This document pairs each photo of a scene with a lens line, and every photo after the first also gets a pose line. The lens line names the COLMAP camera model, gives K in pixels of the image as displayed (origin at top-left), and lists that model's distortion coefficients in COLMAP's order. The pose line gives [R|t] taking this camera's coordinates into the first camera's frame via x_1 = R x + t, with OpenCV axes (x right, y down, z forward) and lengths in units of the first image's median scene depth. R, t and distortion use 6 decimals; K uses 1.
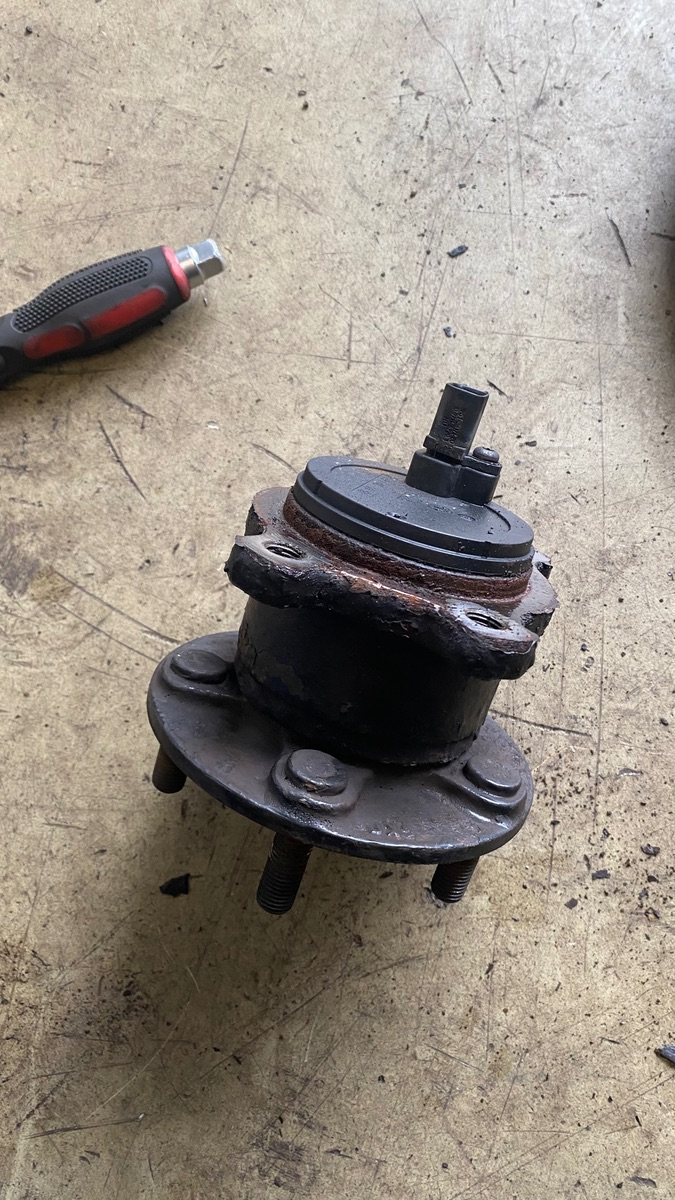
lens RADIAL K [[938.8, 0, 356.7], [0, 938.8, 602.5], [0, 0, 1]] dist [0.018511, -0.032627]
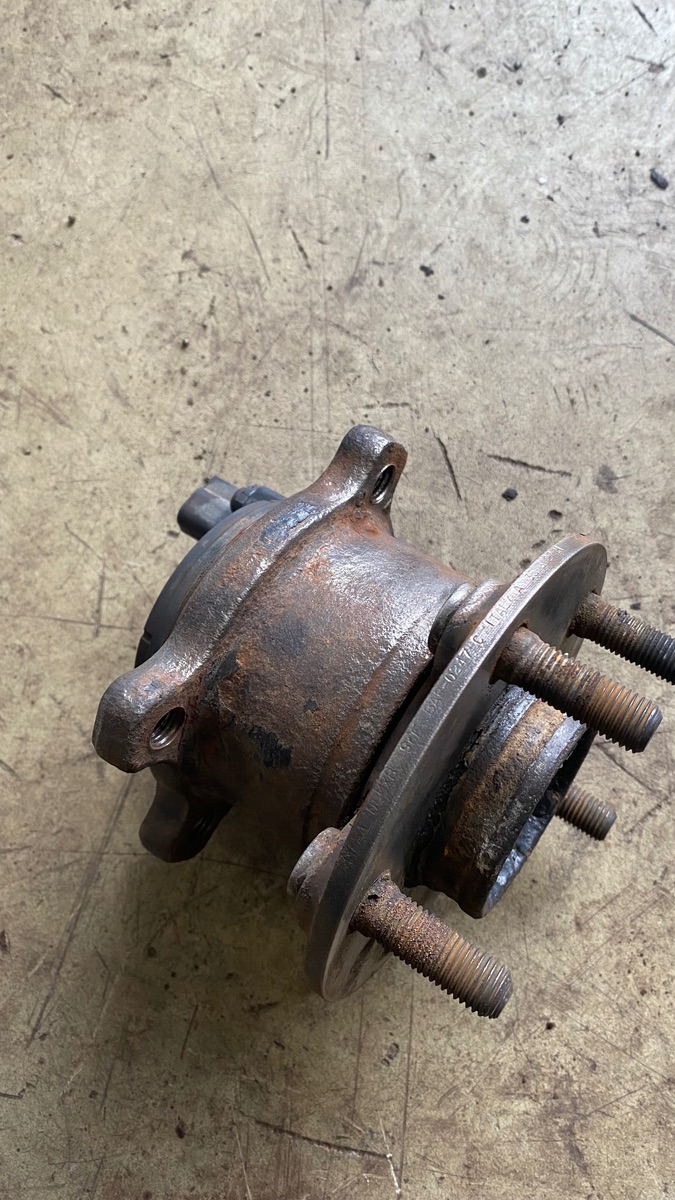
lens RADIAL K [[938.8, 0, 356.7], [0, 938.8, 602.5], [0, 0, 1]] dist [0.018511, -0.032627]
pose [[0.973299, 0.089687, 0.211296, 0.047623], [-0.005492, 0.929344, -0.369174, 0.013558], [-0.229477, 0.358157, 0.905022, 0.339748]]
